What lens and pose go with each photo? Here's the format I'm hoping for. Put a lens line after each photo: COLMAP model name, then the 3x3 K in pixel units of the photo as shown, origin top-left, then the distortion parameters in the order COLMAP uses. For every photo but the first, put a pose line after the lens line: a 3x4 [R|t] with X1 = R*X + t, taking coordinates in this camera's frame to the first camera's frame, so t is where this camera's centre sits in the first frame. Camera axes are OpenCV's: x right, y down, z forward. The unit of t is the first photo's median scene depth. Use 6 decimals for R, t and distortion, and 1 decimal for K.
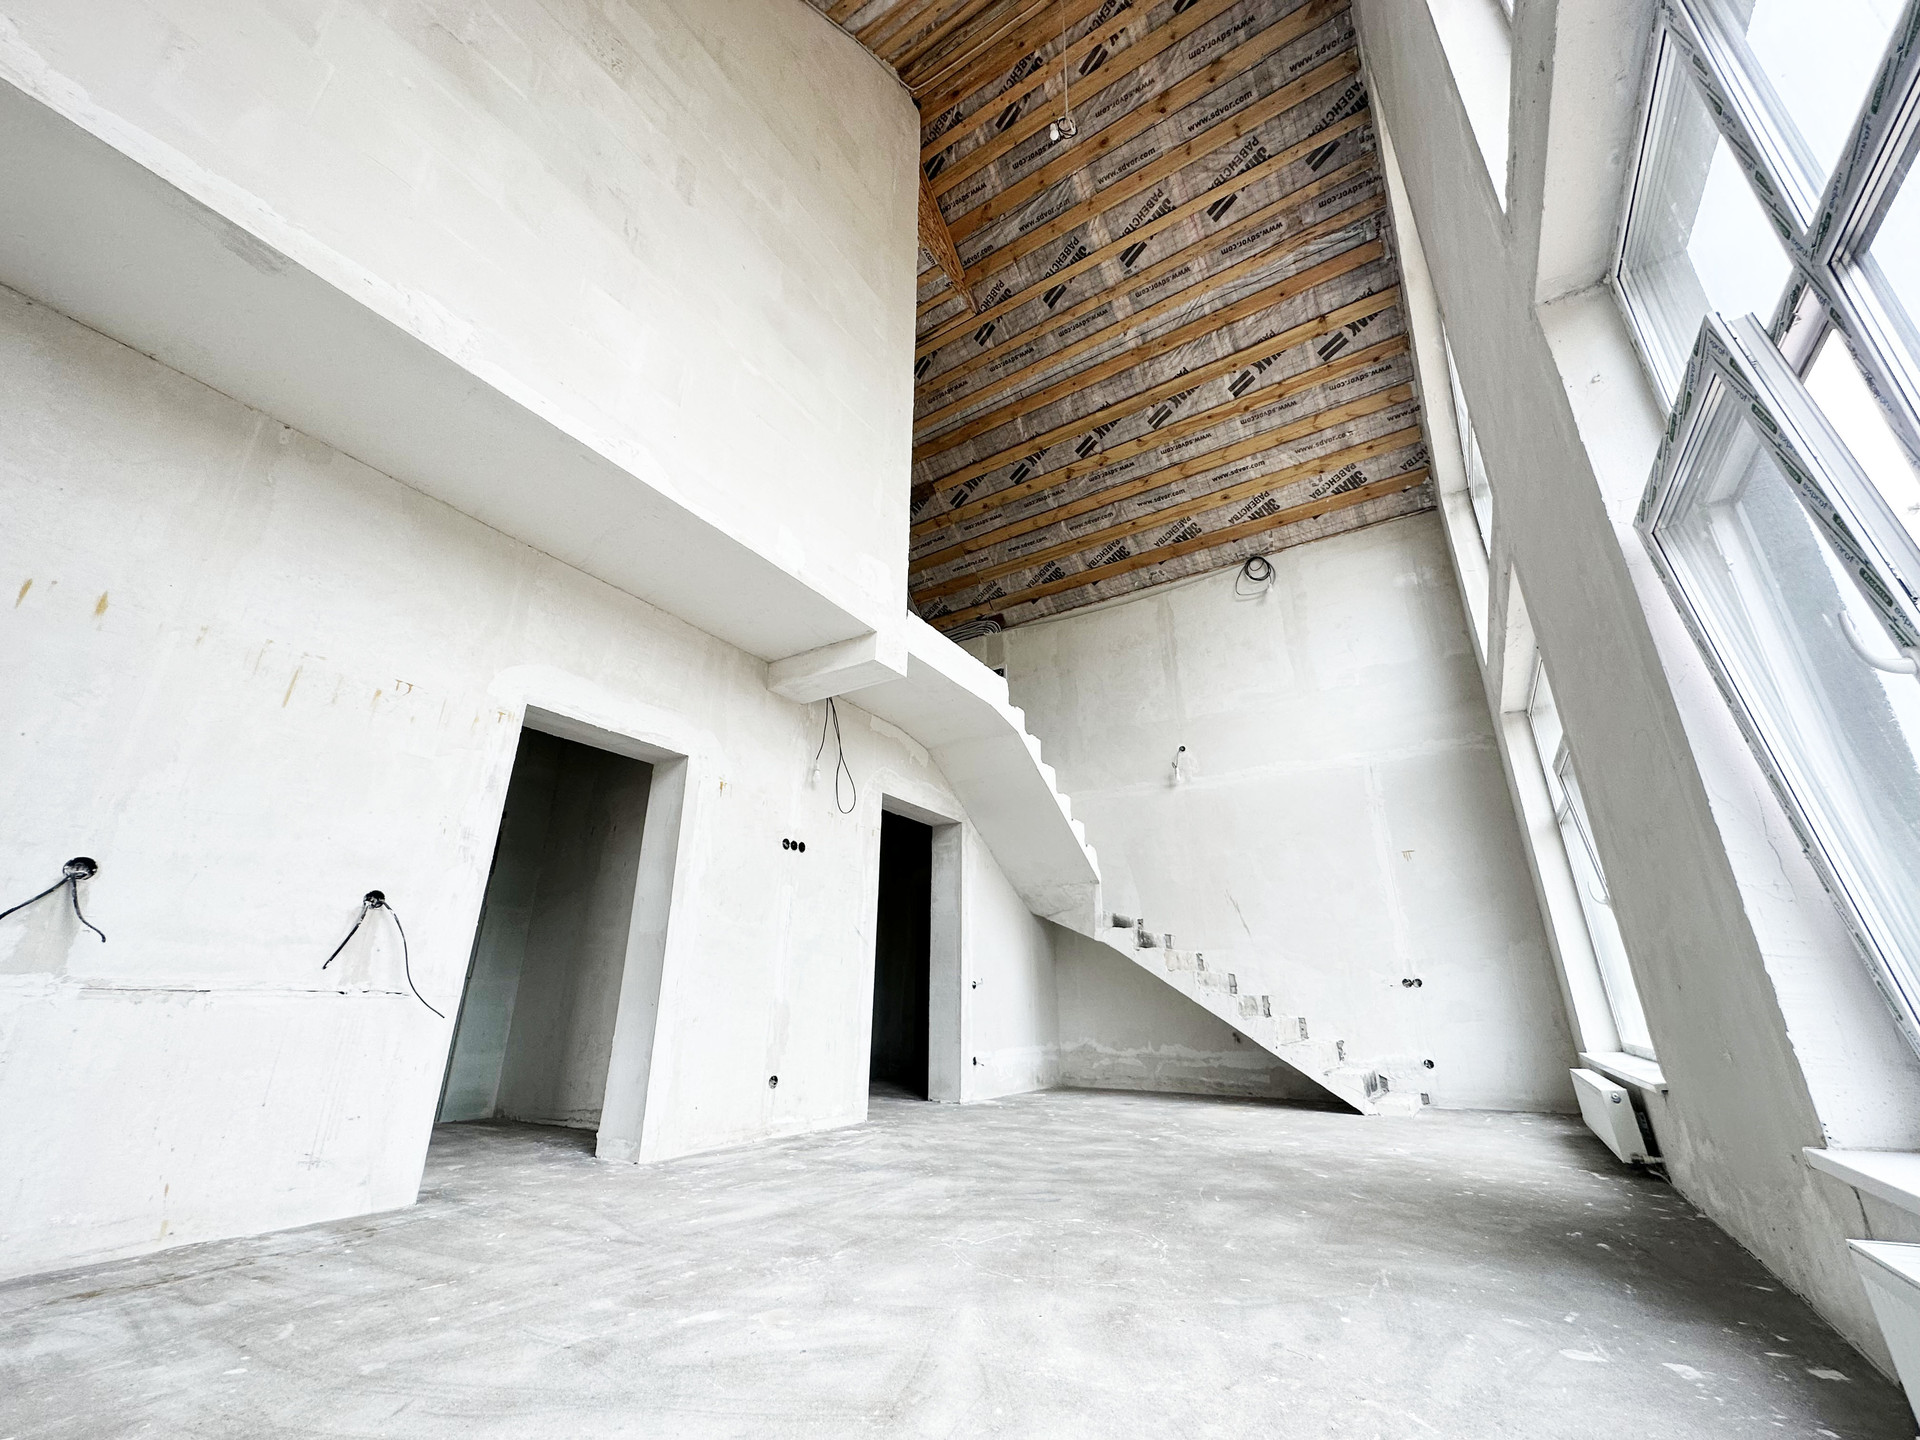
lens RADIAL K [[764.4, 0, 957.6], [0, 764.4, 720.2], [0, 0, 1]] dist [-0.001007, 0.000146]
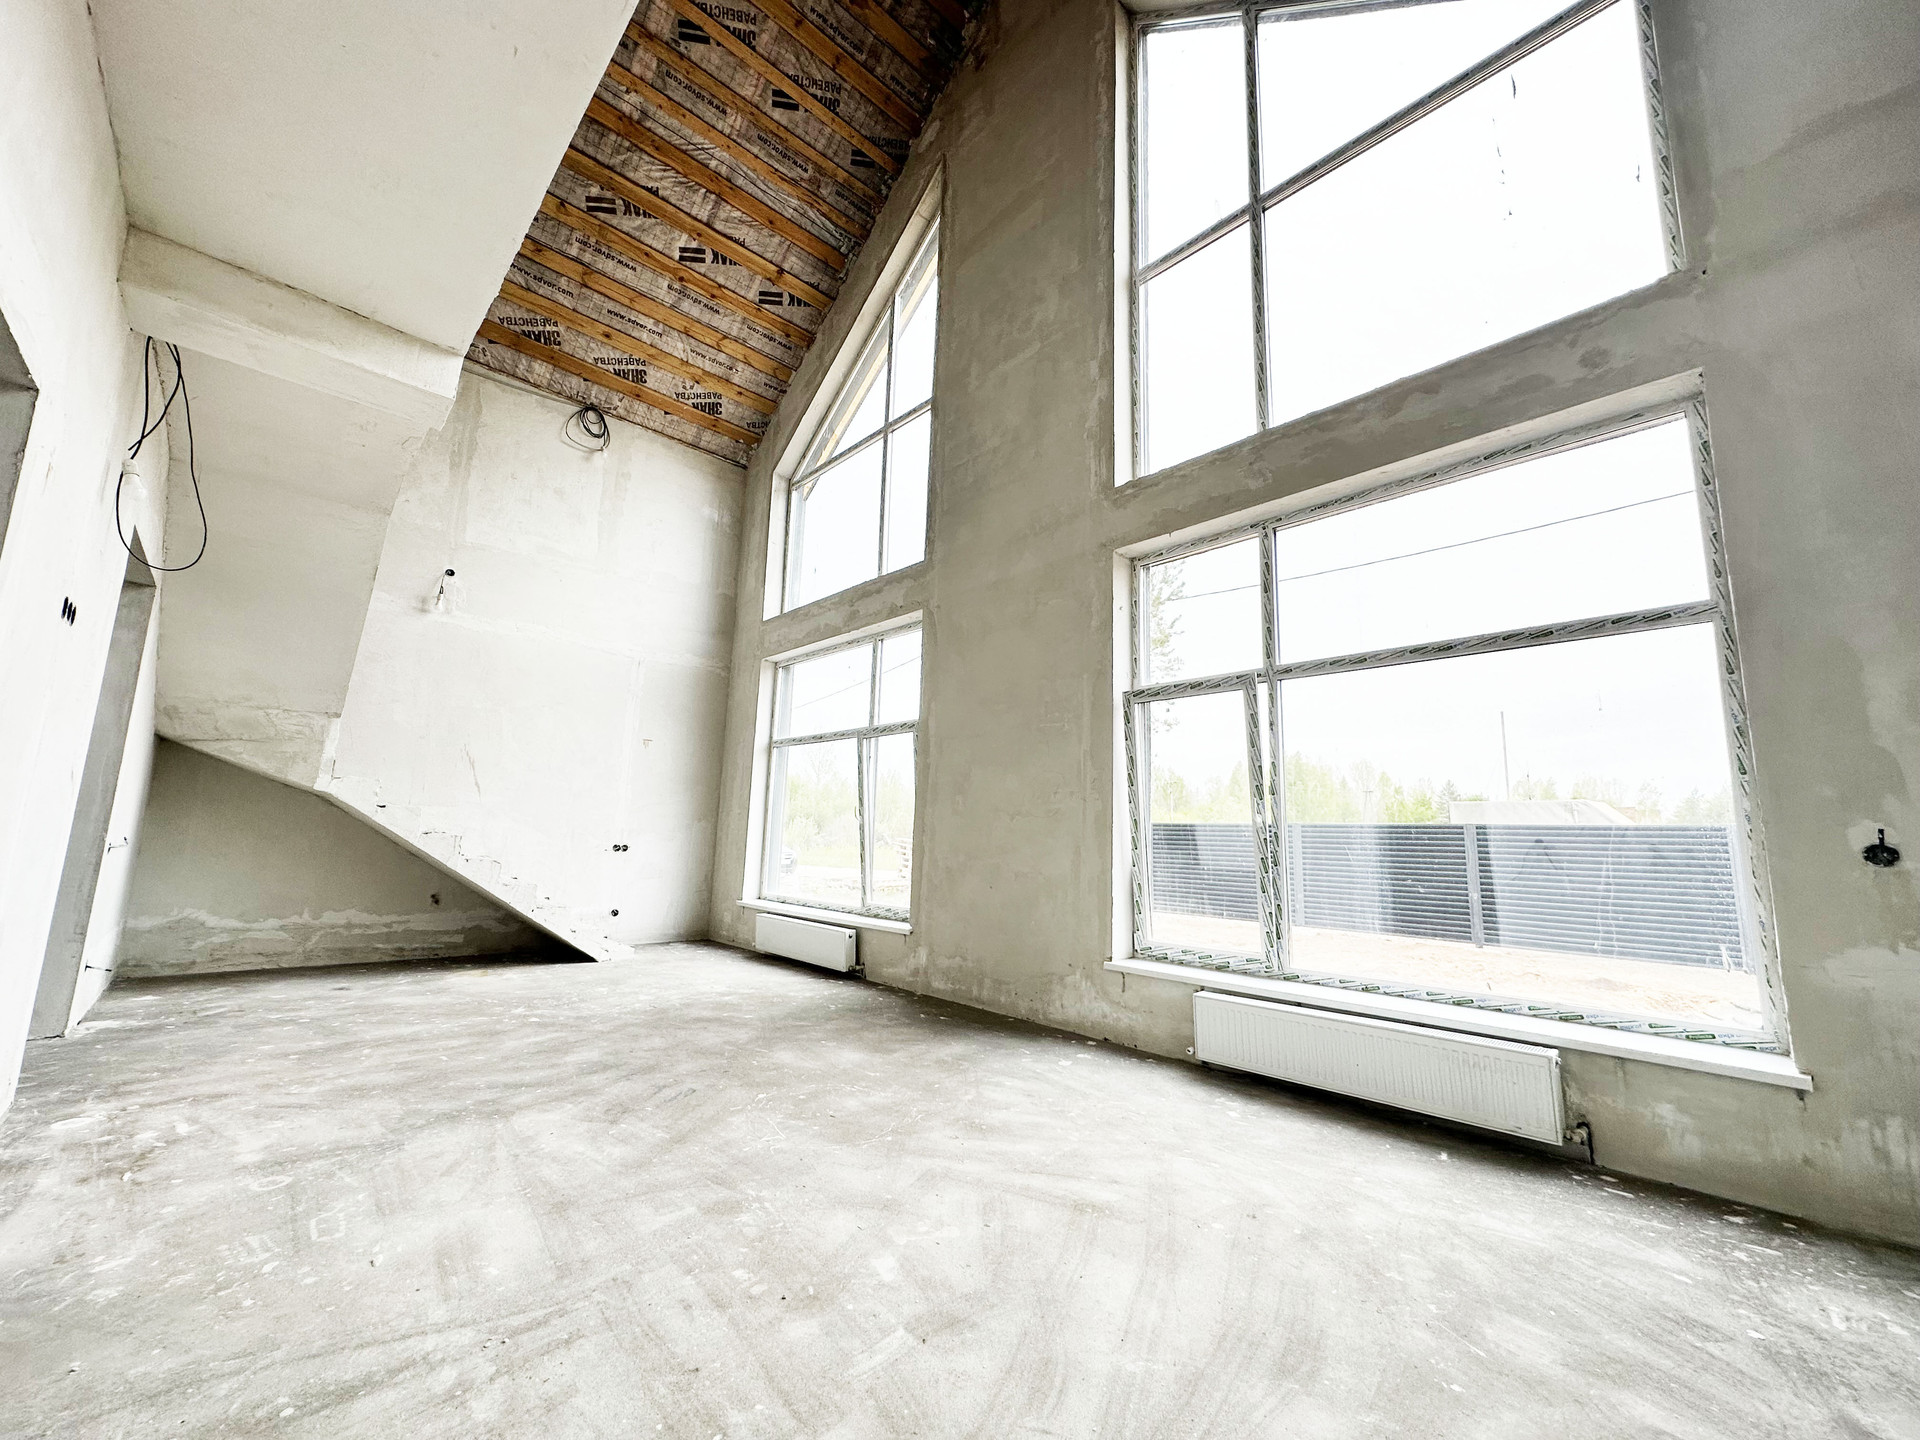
lens RADIAL K [[764.4, 0, 957.6], [0, 764.4, 720.2], [0, 0, 1]] dist [-0.001007, 0.000146]
pose [[0.252089, 0.158154, 0.954693, -0.373336], [-0.369457, 0.927553, -0.056101, 0.032199], [-0.894401, -0.338576, 0.292257, 0.228604]]
